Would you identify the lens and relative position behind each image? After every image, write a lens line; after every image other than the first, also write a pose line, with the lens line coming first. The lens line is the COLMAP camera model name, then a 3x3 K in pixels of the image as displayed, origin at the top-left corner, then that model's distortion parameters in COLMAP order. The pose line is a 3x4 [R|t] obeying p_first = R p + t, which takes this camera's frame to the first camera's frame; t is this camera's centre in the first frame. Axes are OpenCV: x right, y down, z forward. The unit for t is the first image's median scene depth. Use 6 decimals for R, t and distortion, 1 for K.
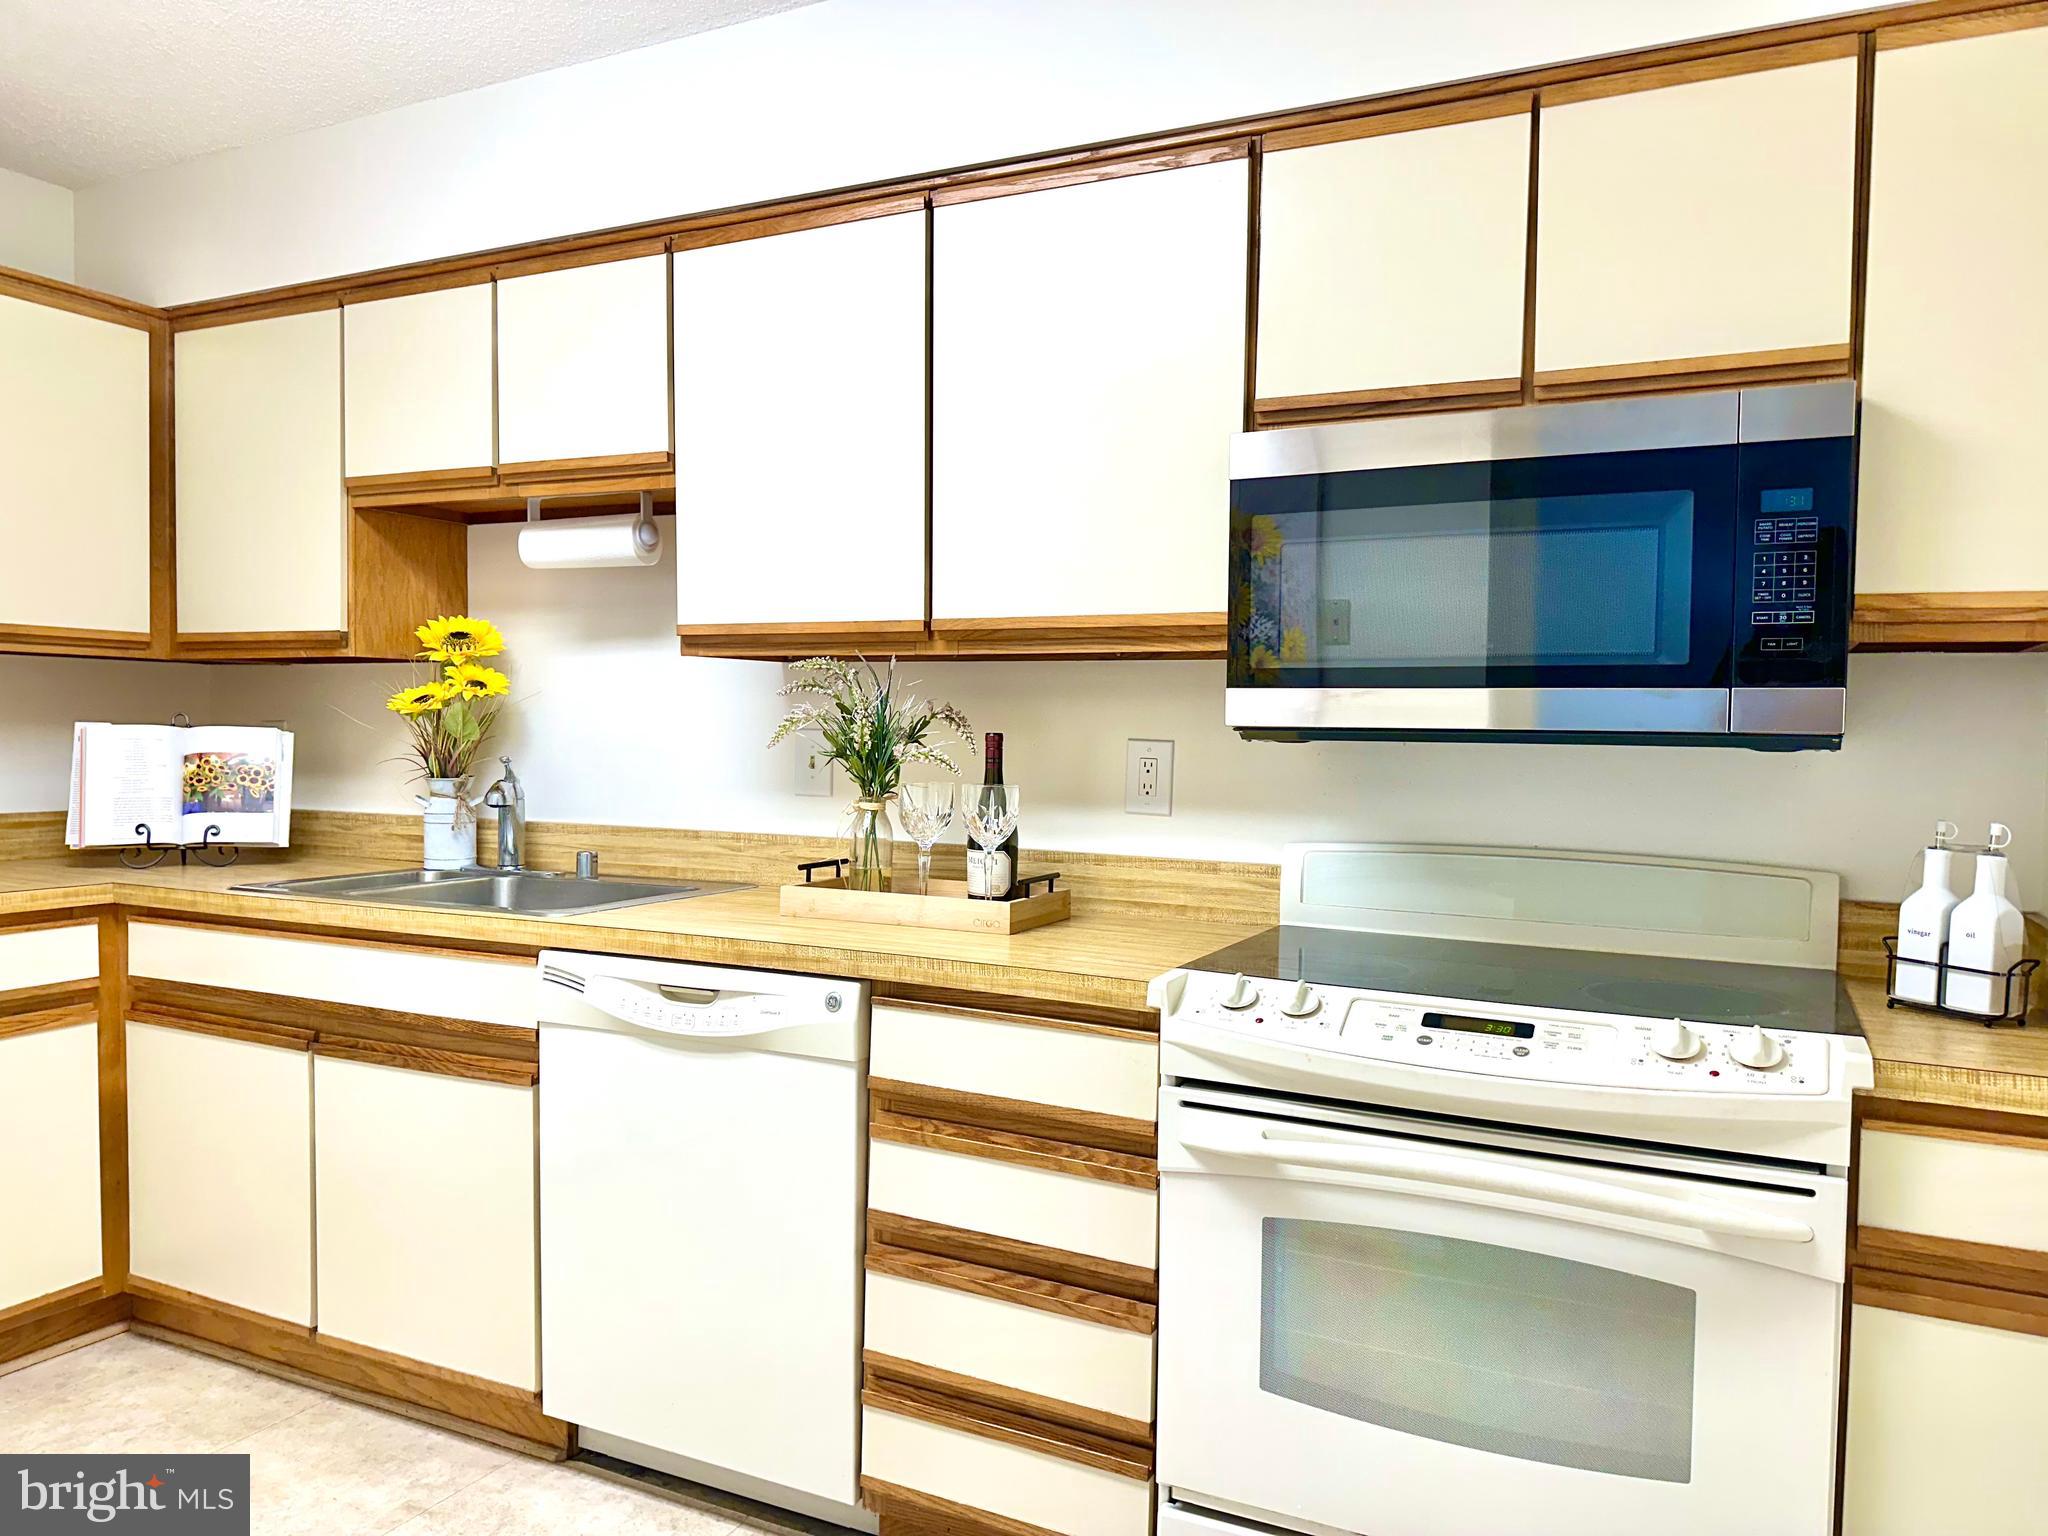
lens RADIAL K [[1444.9, 0, 1004.6], [0, 1444.9, 776.4], [0, 0, 1]] dist [0.053481, -0.063620]
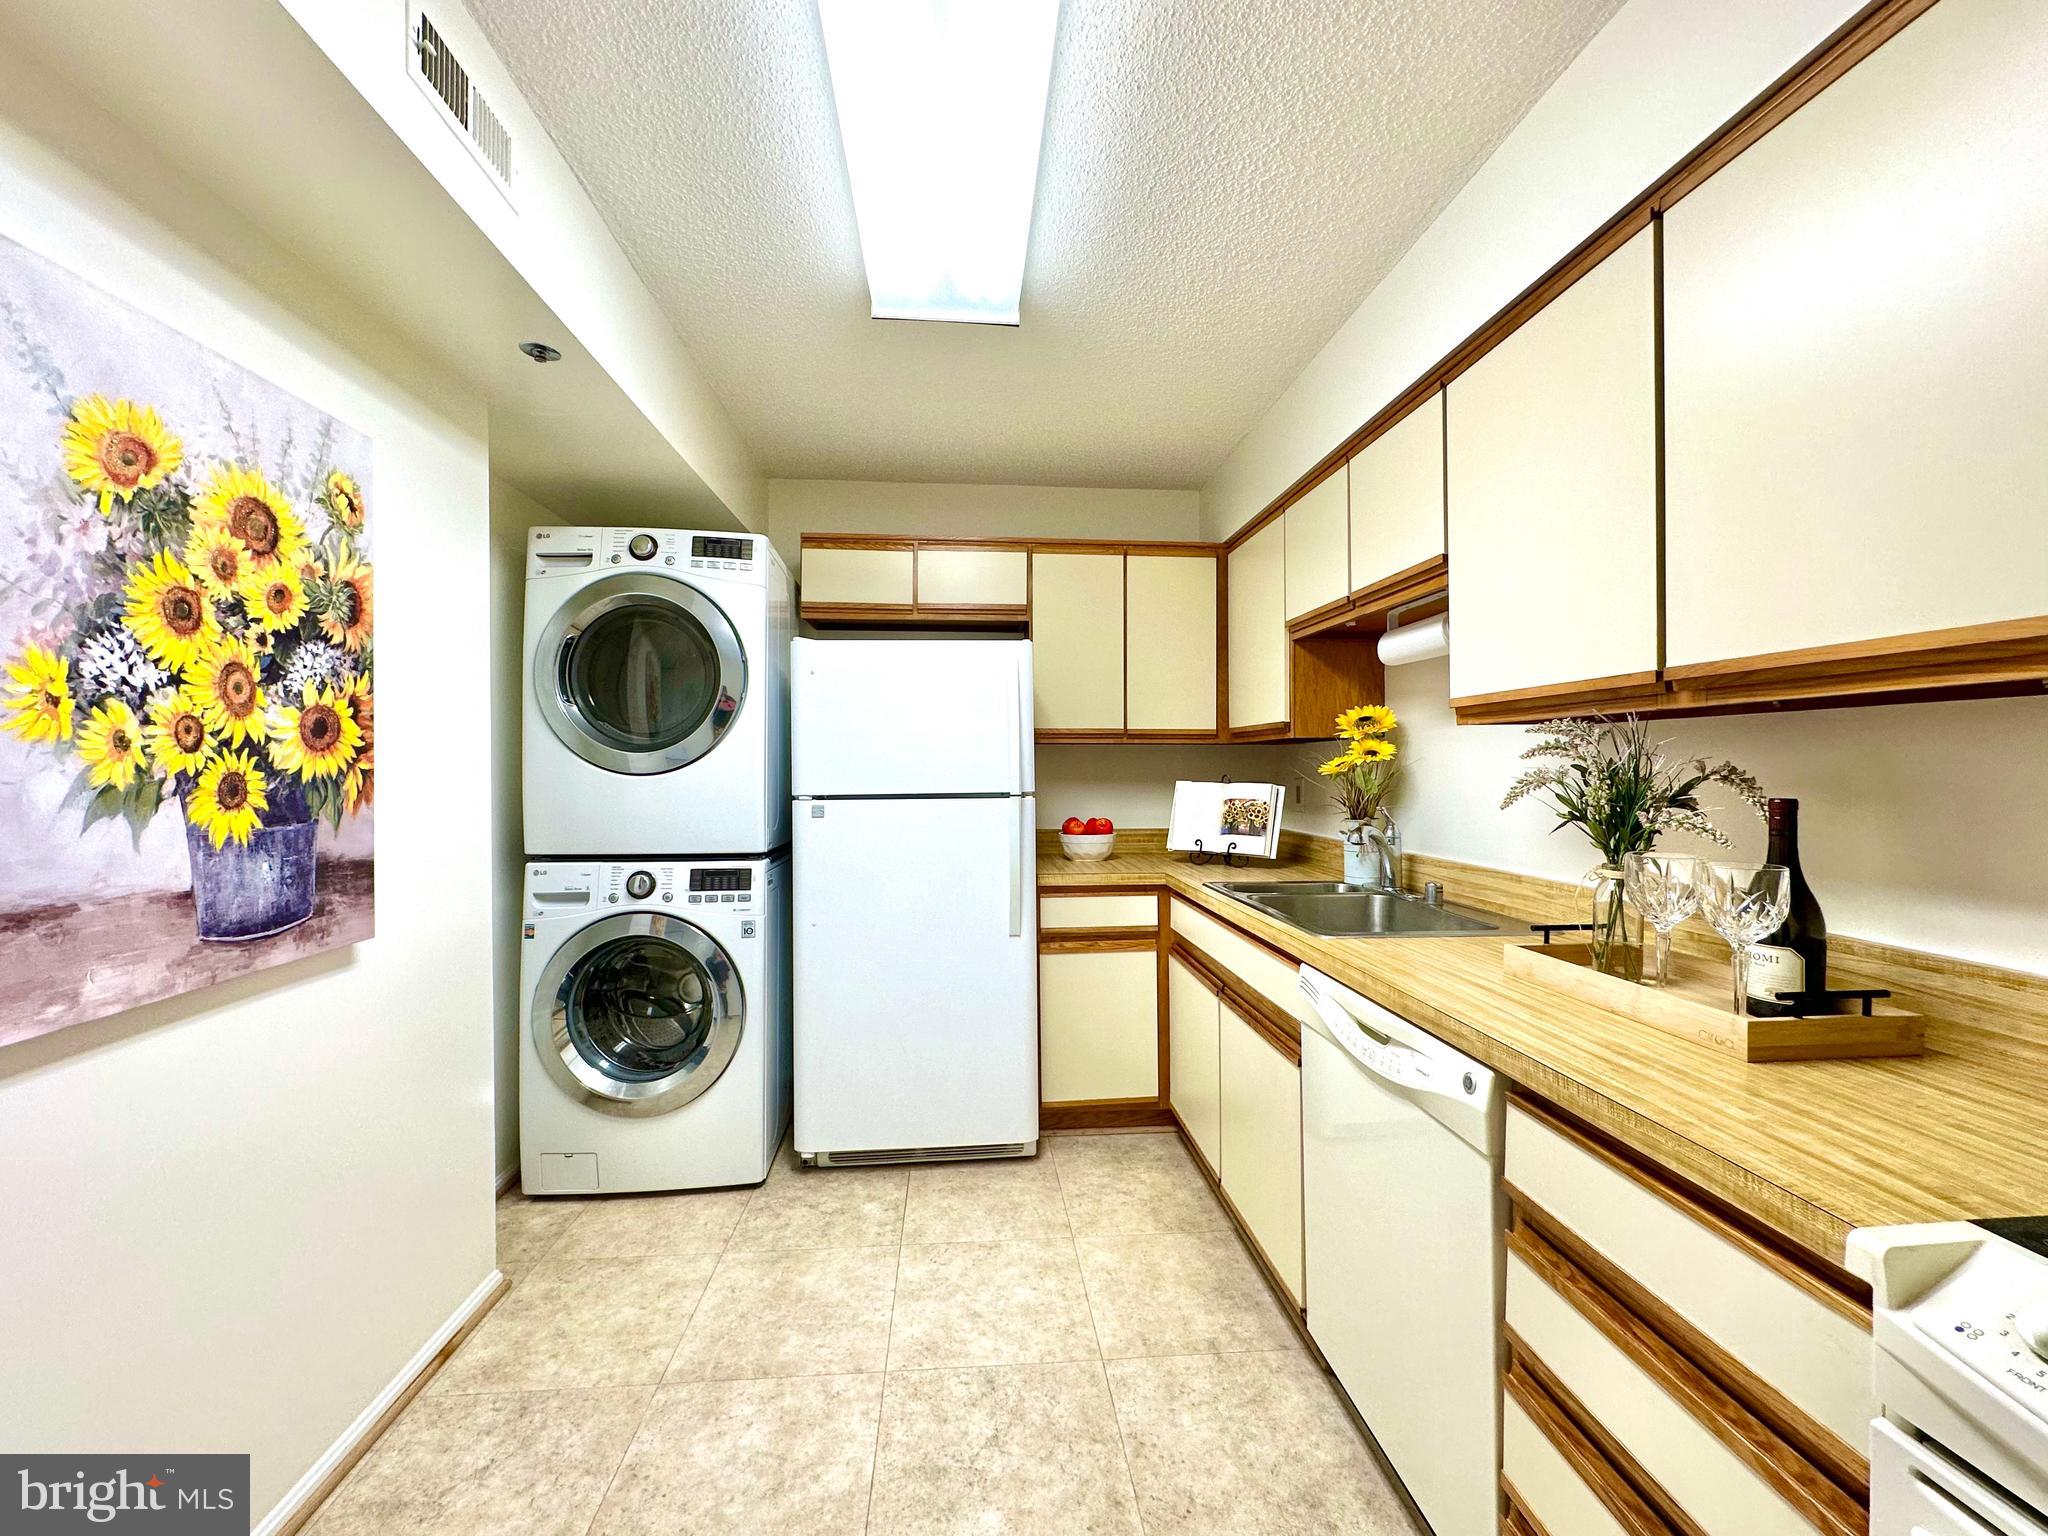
lens RADIAL K [[813.8, 0, 1022.6], [0, 813.8, 770.3], [0, 0, 1]] dist [-0.001694, 0.000429]
pose [[0.519792, -0.011146, -0.854220, 0.168171], [-0.019598, 0.999496, -0.024967, -0.027947], [0.854068, 0.029719, 0.519312, 0.411735]]
